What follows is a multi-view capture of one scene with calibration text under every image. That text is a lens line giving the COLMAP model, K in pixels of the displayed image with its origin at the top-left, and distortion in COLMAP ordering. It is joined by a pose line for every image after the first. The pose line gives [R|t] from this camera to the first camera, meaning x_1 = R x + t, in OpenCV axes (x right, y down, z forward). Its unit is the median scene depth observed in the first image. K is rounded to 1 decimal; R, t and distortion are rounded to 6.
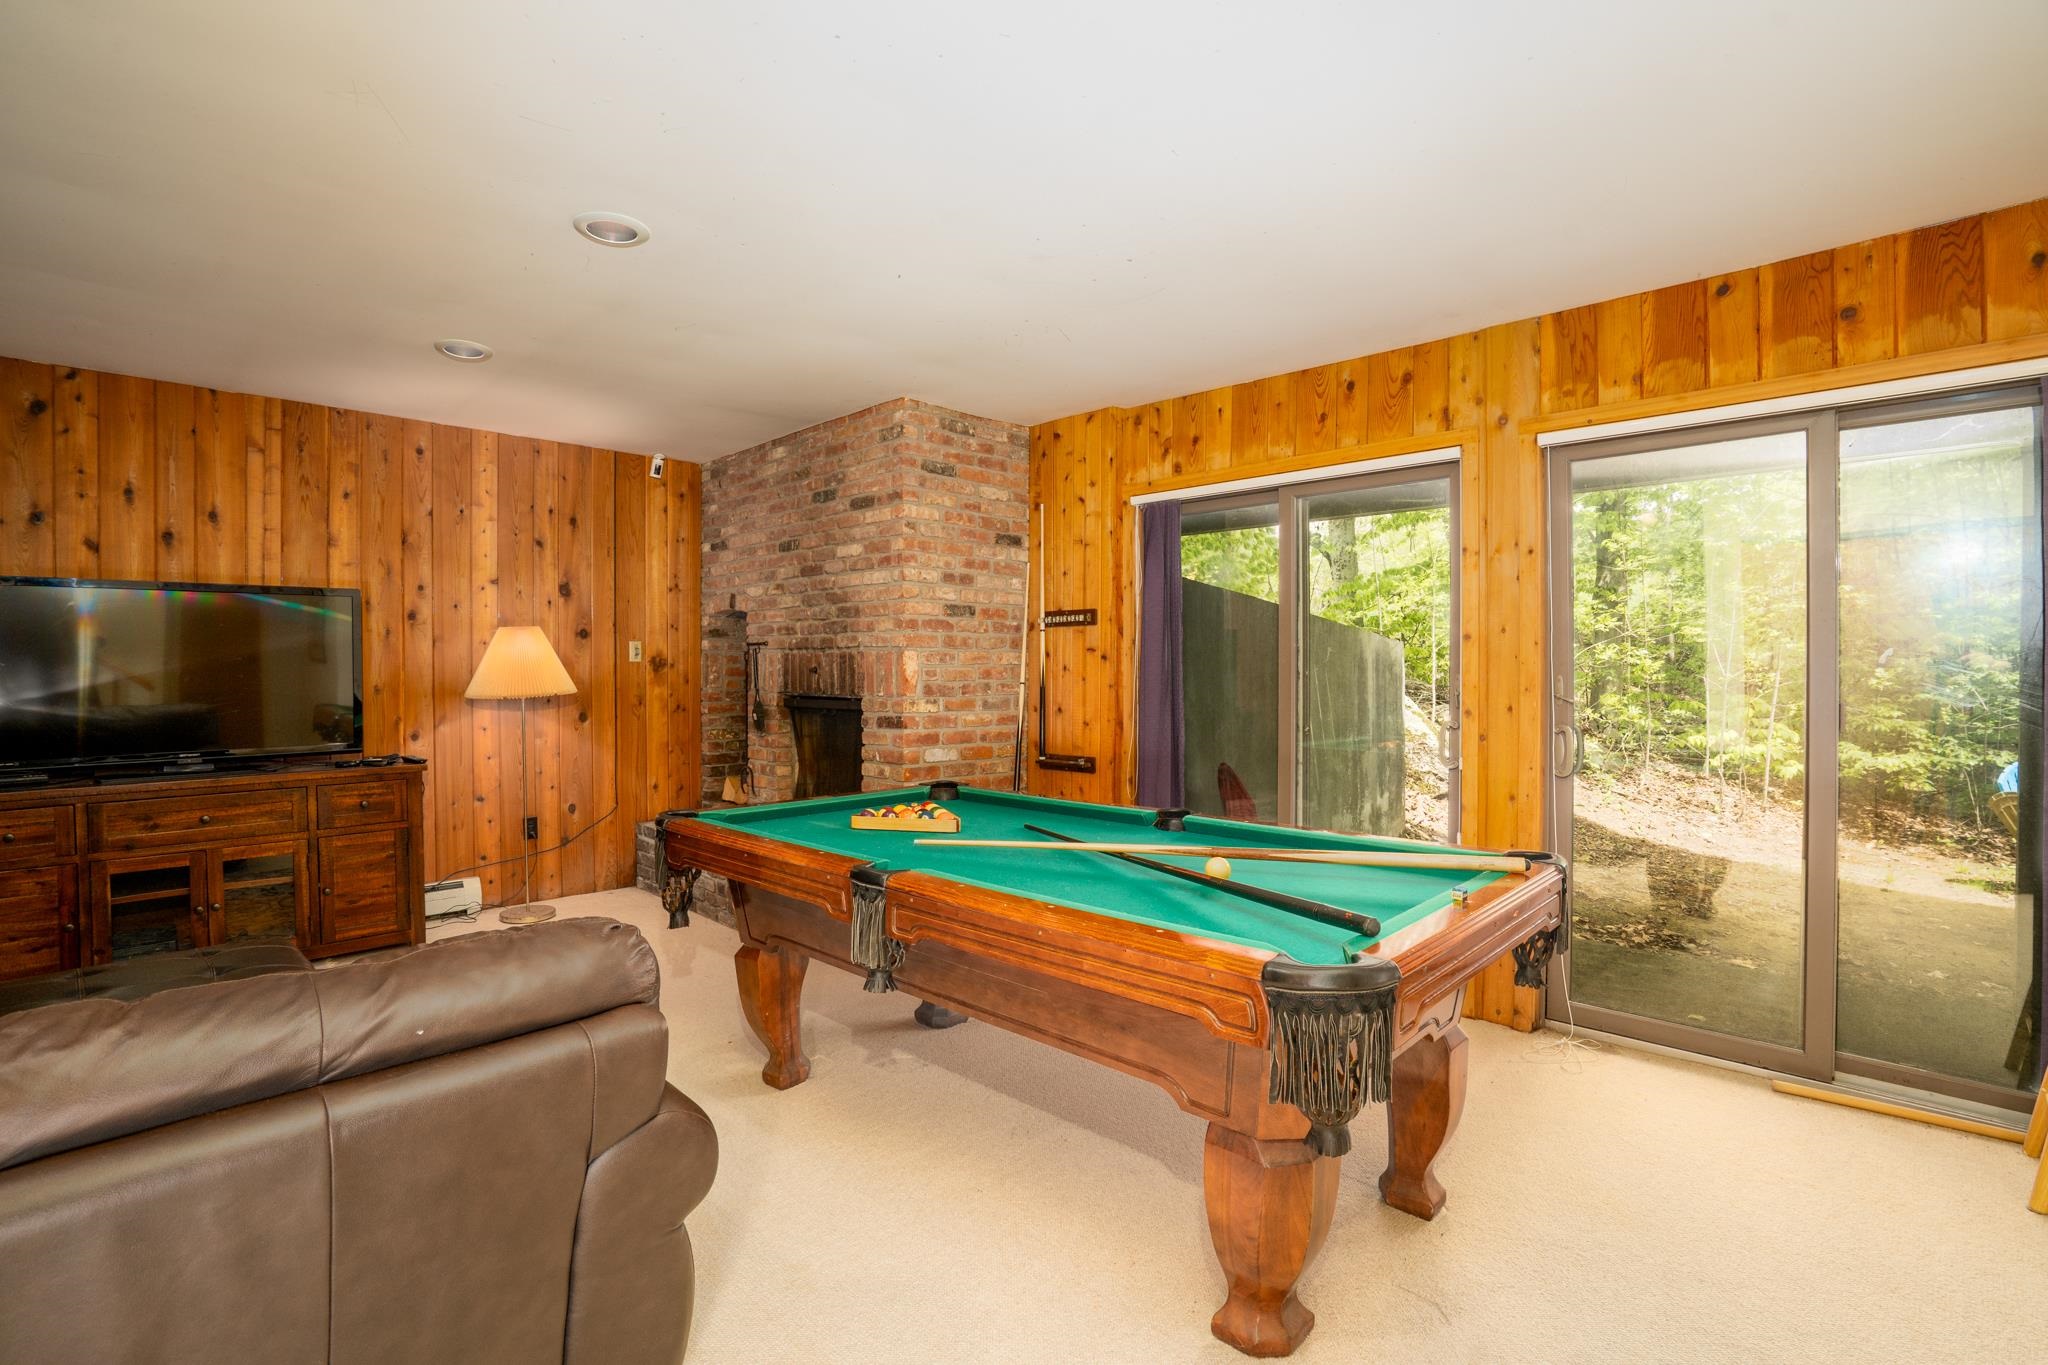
lens RADIAL K [[969.4, 0, 1023.8], [0, 969.4, 672.1], [0, 0, 1]] dist [-0.002105, 0.000318]
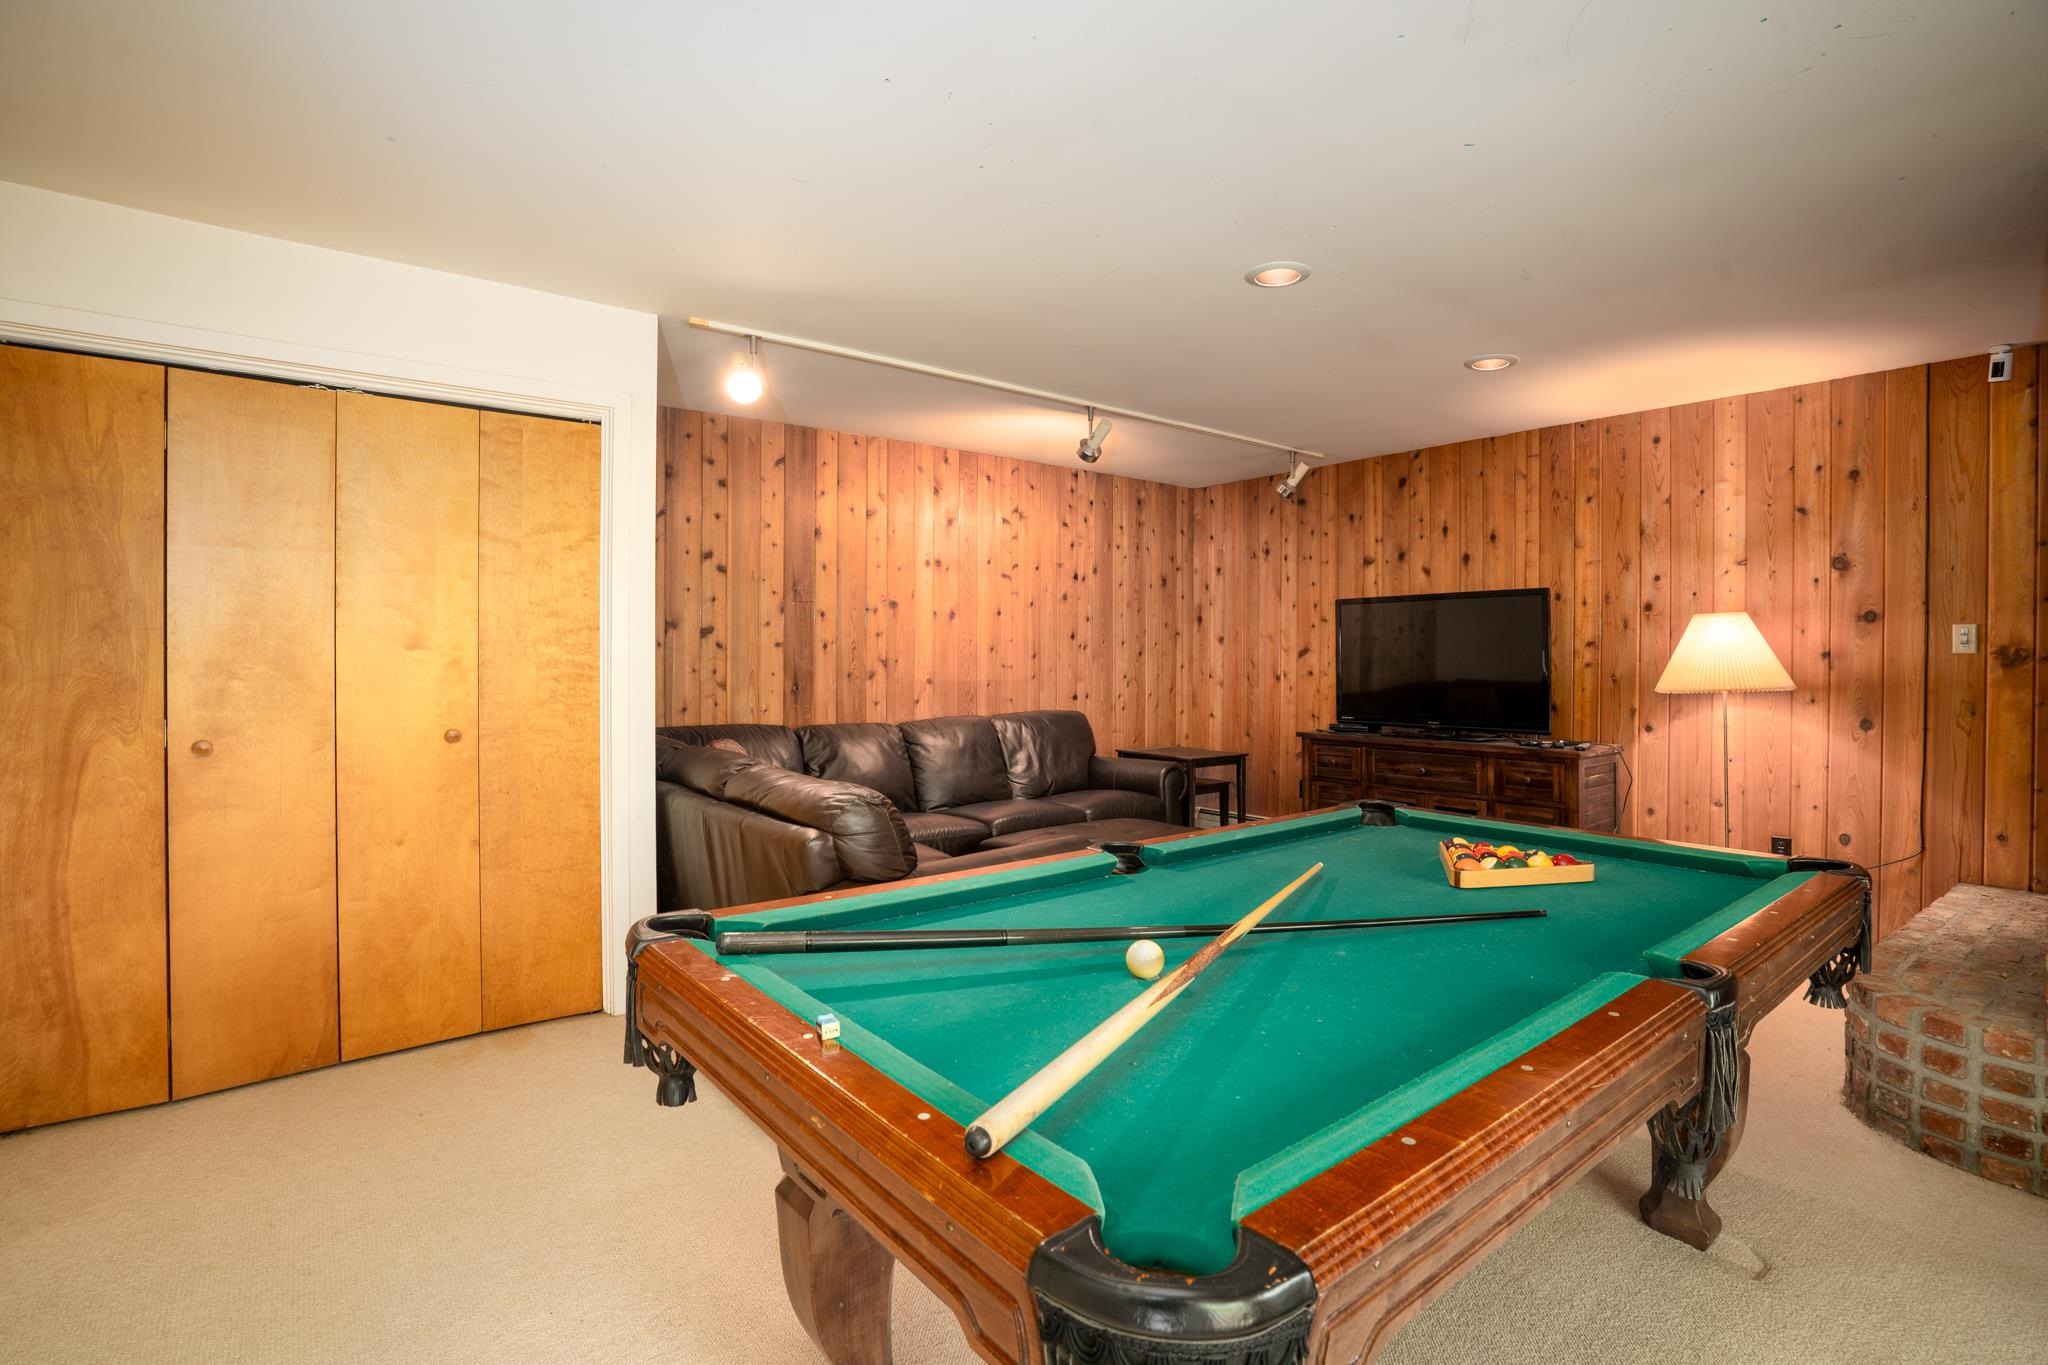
lens RADIAL K [[969.4, 0, 1019.6], [0, 969.4, 669.1], [0, 0, 1]] dist [-0.002105, 0.000318]
pose [[-0.100349, 0.021282, -0.994725, 0.426154], [-0.007720, 0.999724, 0.022168, -0.010981], [0.994922, 0.009903, -0.100157, 0.450420]]
